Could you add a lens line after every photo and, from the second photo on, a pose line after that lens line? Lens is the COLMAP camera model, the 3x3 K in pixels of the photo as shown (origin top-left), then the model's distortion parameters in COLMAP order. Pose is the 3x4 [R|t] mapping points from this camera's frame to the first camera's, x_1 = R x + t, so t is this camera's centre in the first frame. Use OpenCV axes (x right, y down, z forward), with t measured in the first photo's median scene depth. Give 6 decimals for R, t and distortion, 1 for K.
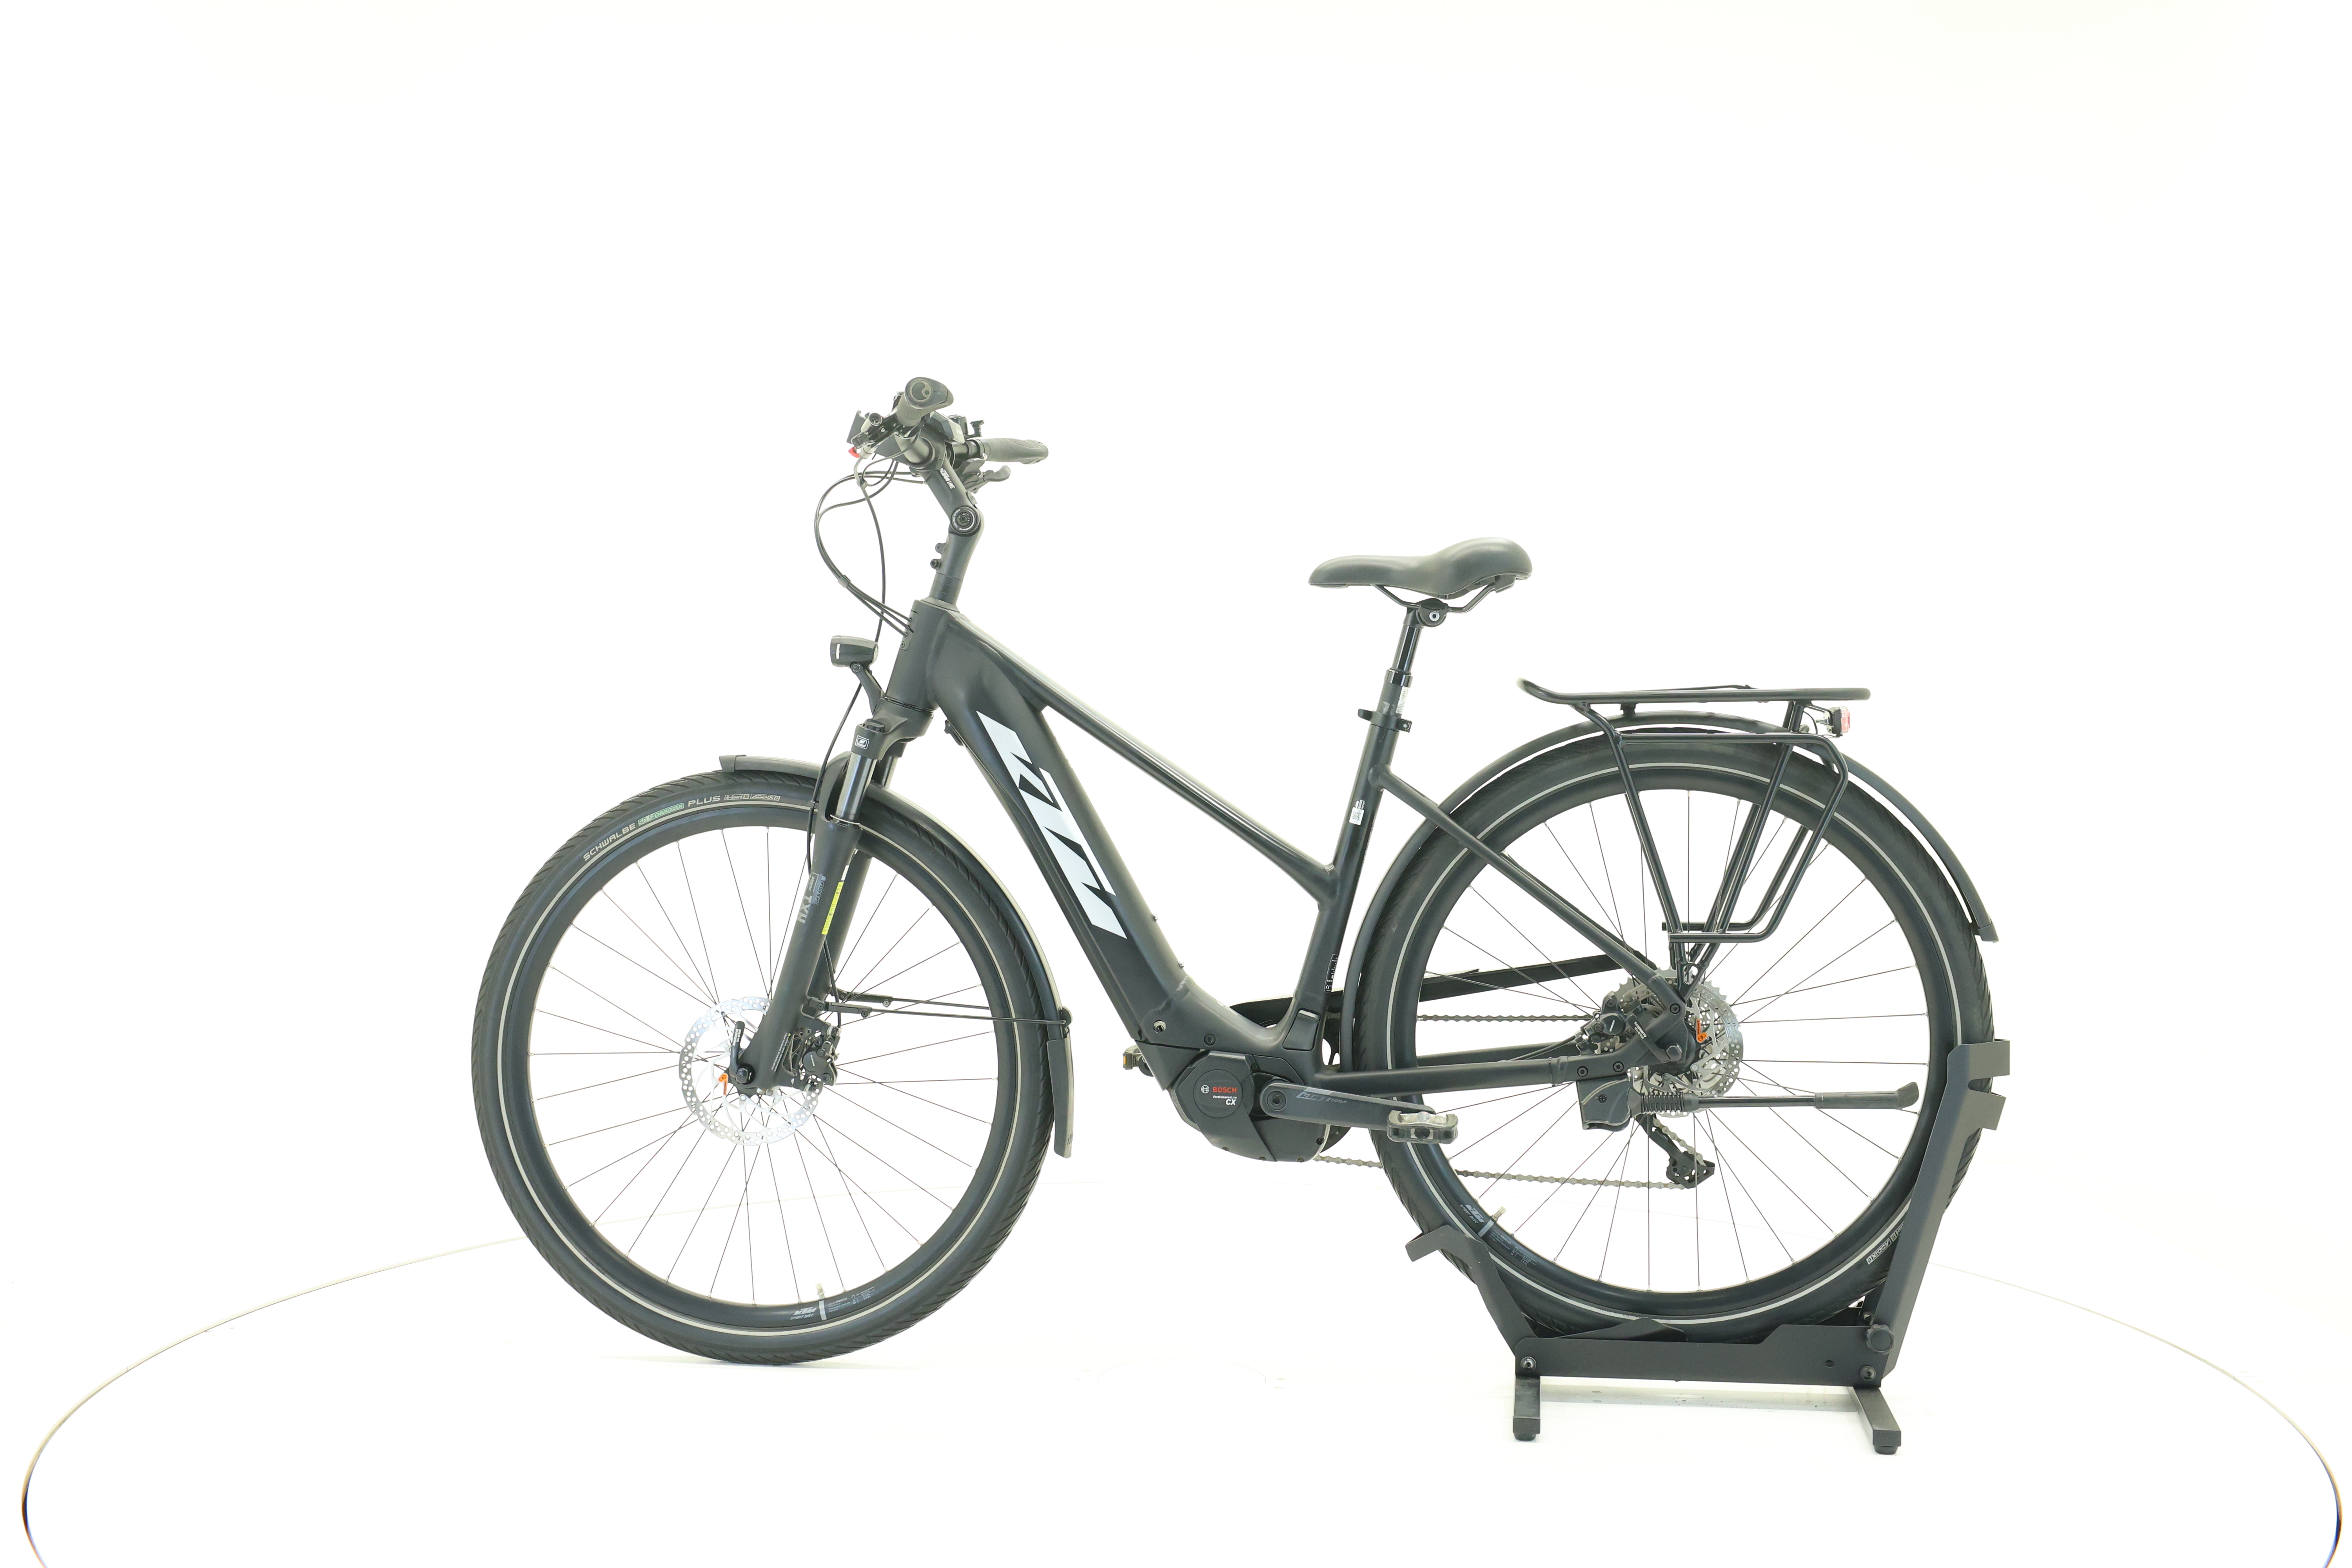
lens RADIAL K [[2504.9, 0, 1180.4], [0, 2504.9, 777.6], [0, 0, 1]] dist [-0.020750, 0.000000]
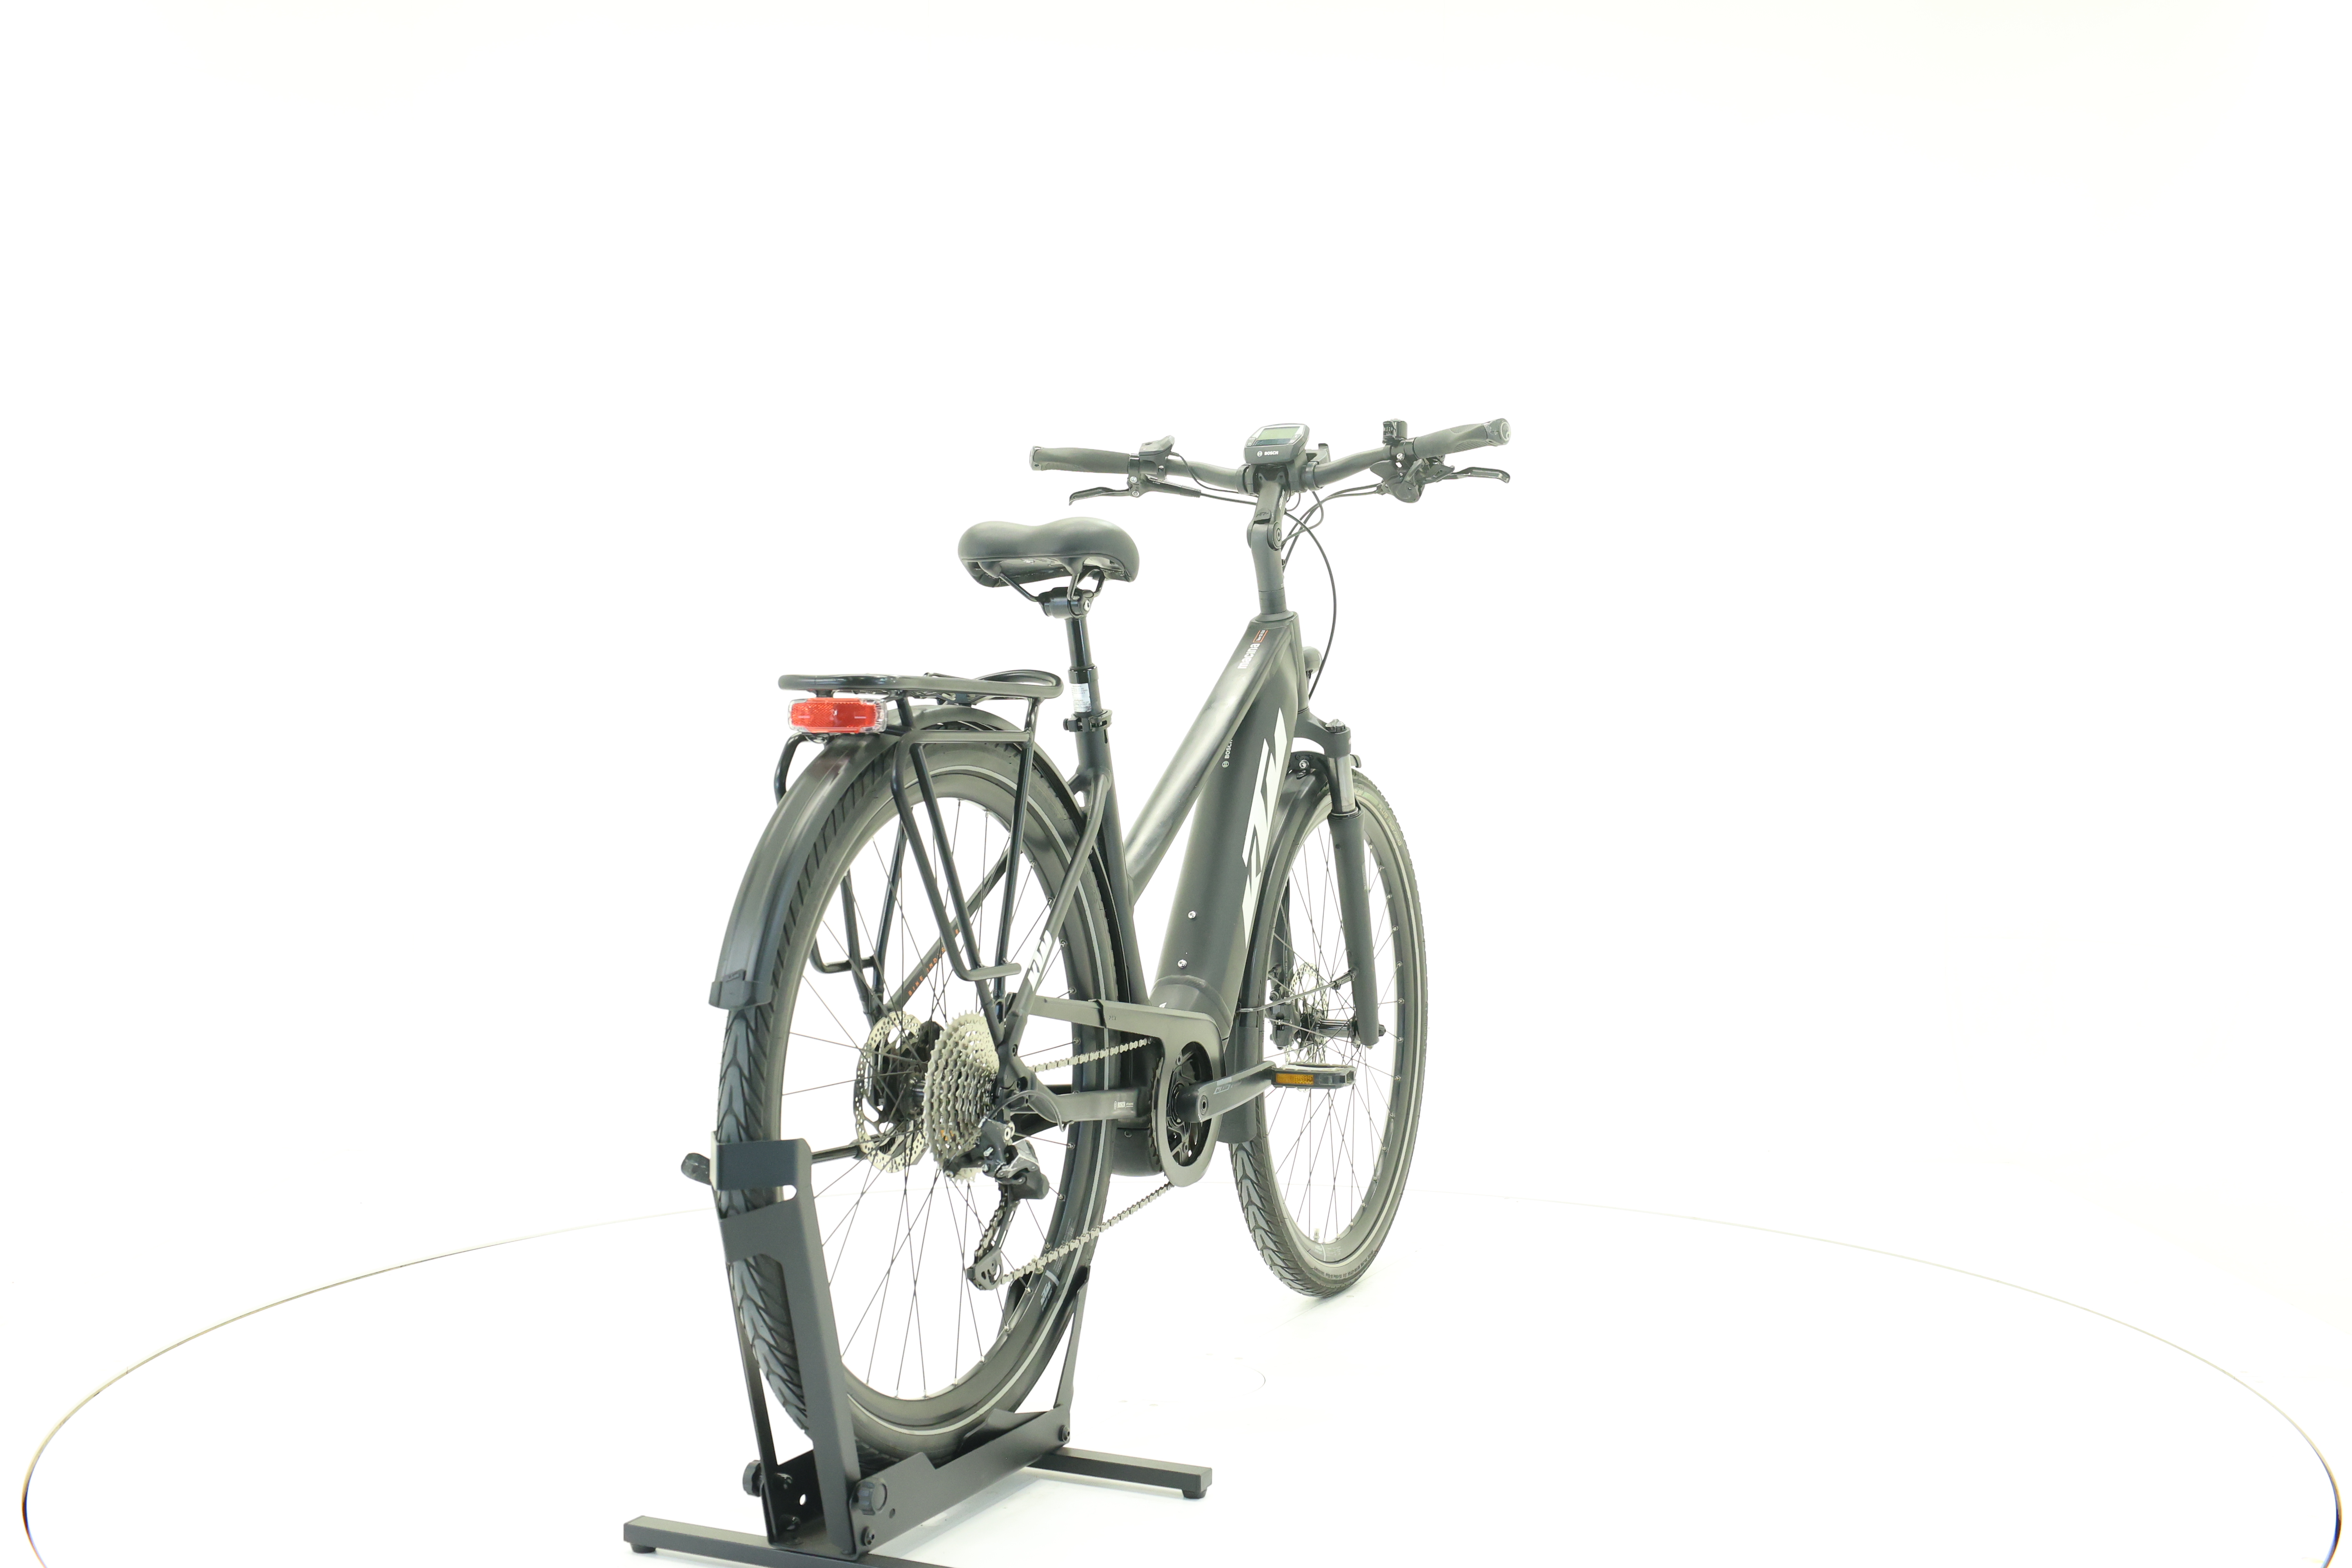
lens RADIAL K [[2504.9, 0, 1159.2], [0, 2504.9, 784.5], [0, 0, 1]] dist [-0.020750, 0.000000]
pose [[-0.296175, 0.016454, -0.954992, 0.962209], [-0.024443, 0.999394, 0.024800, -0.022034], [0.954821, 0.030688, -0.295593, 1.289945]]
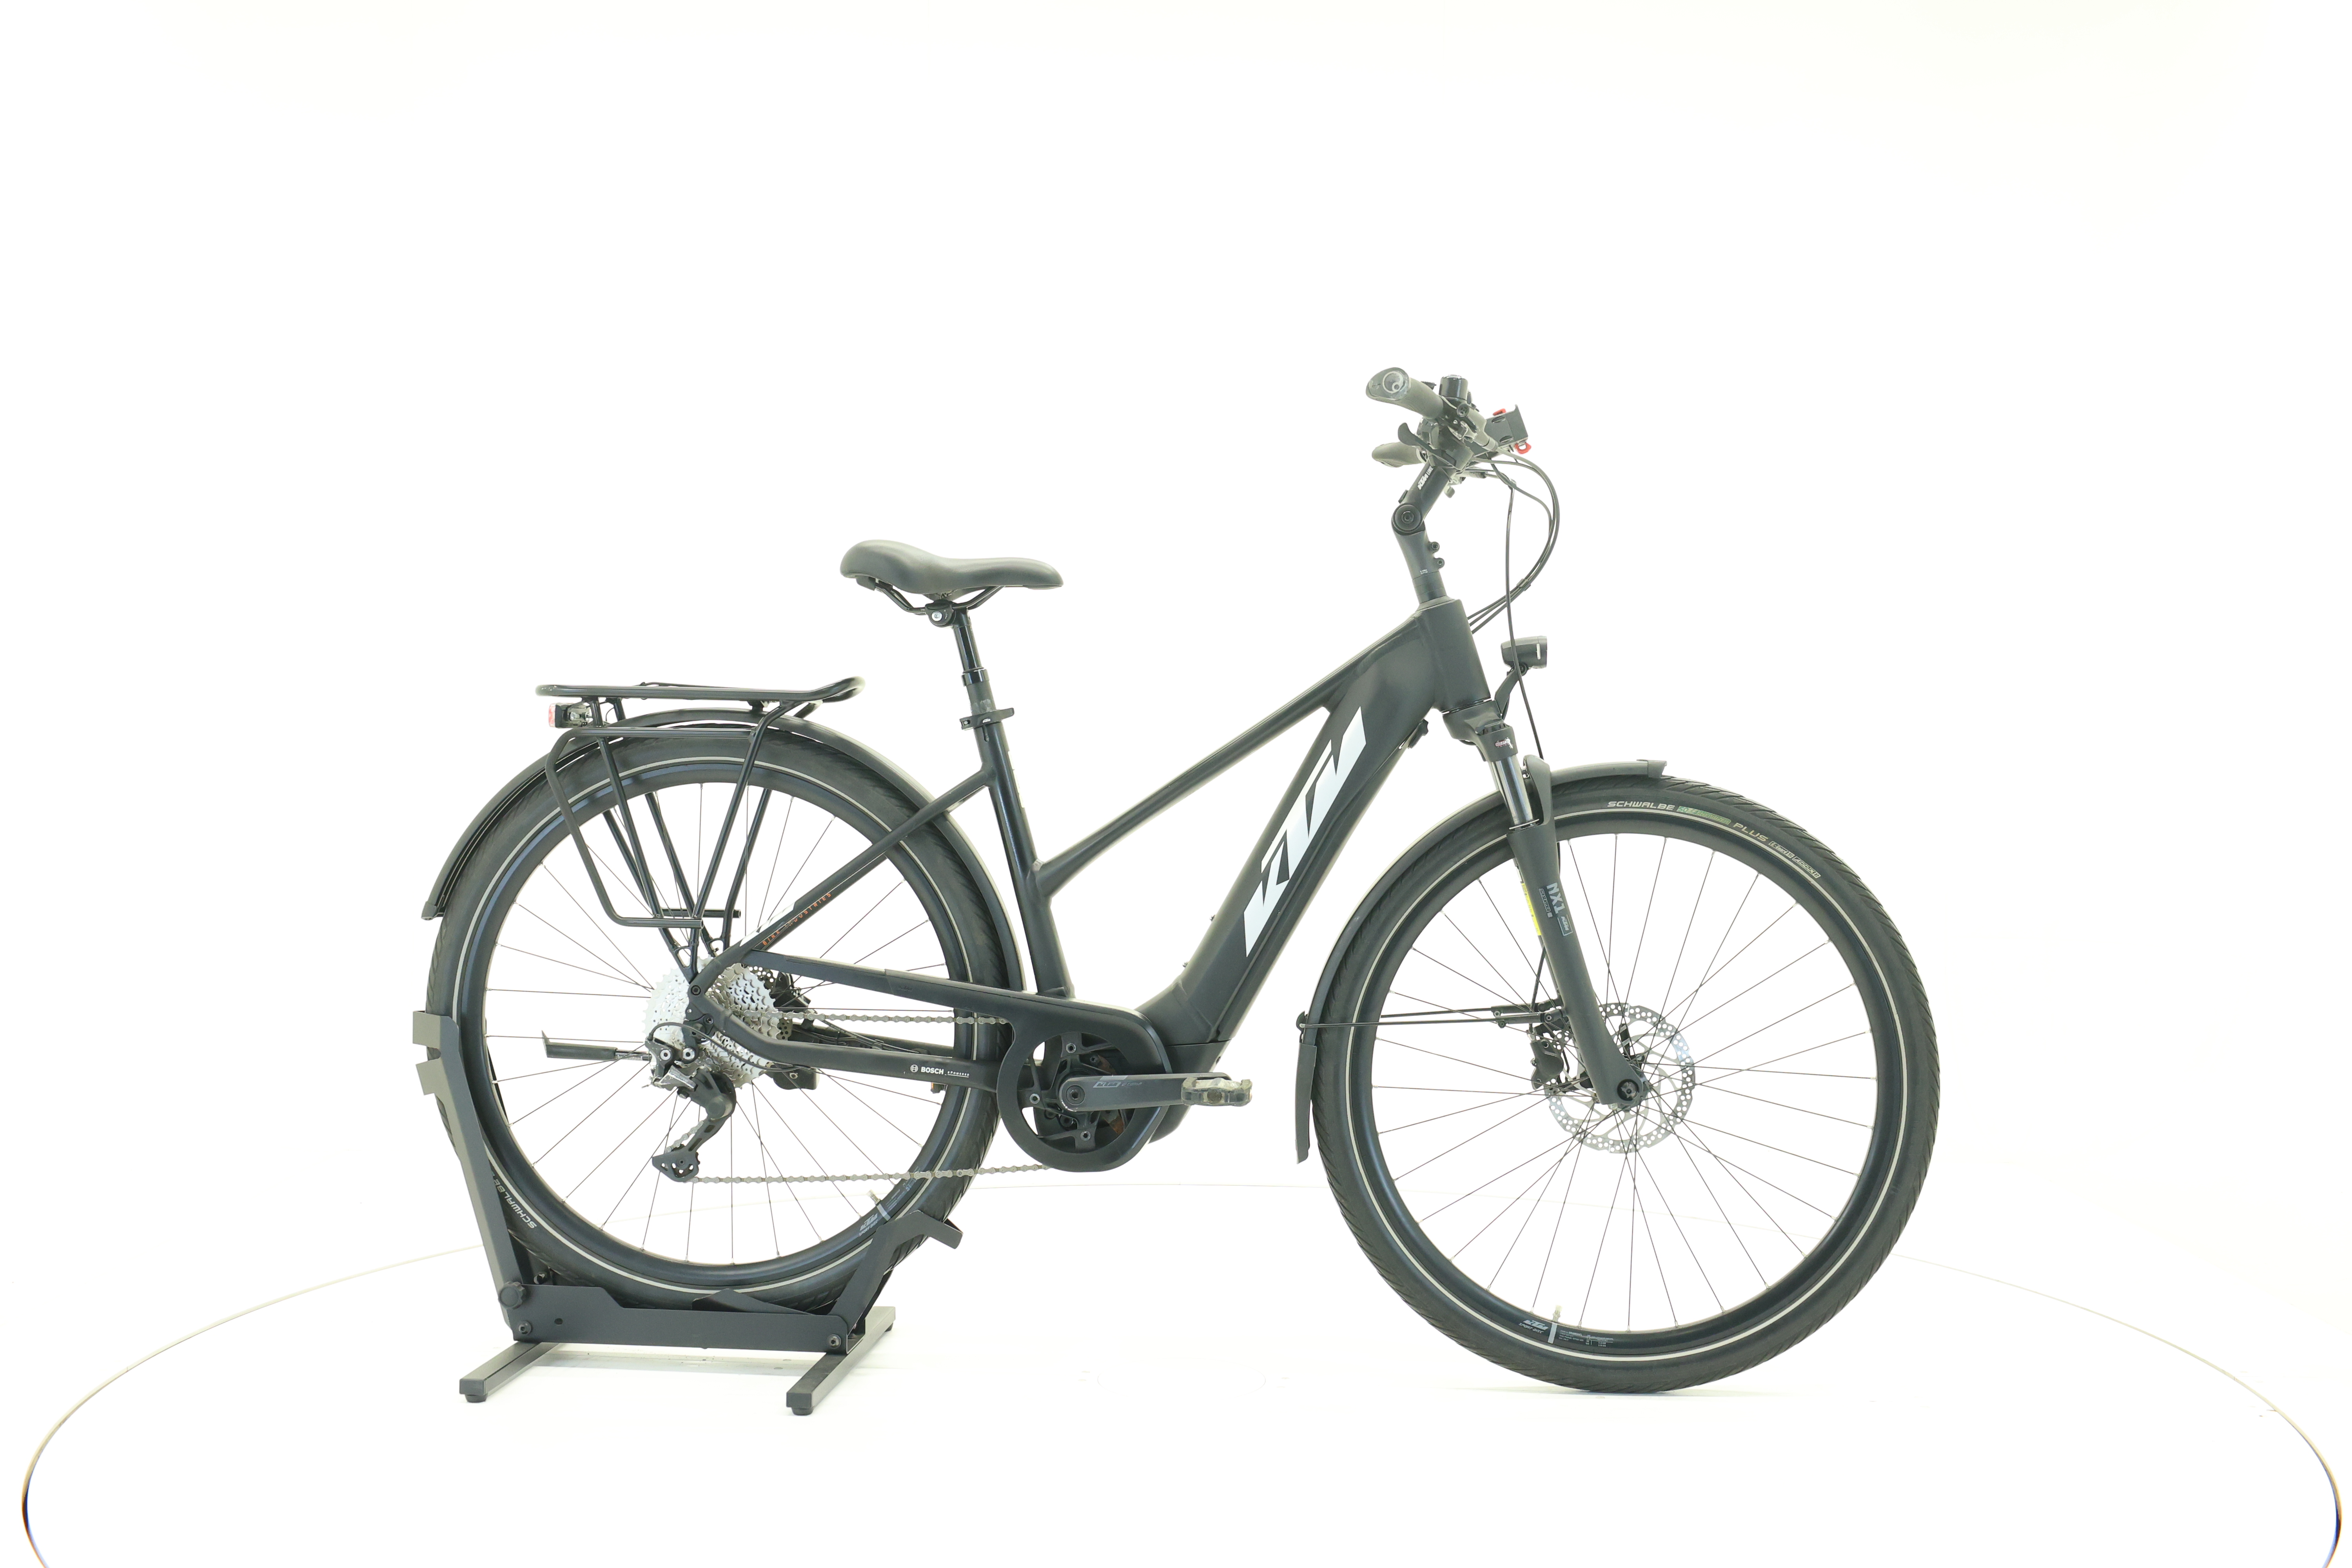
lens RADIAL K [[2504.9, 0, 1175.0], [0, 2504.9, 786.2], [0, 0, 1]] dist [-0.020750, 0.000000]
pose [[-0.999489, -0.007151, -0.031161, 0.036145], [-0.008569, 0.998922, 0.045629, -0.042385], [0.030801, 0.045873, -0.998472, 2.004031]]
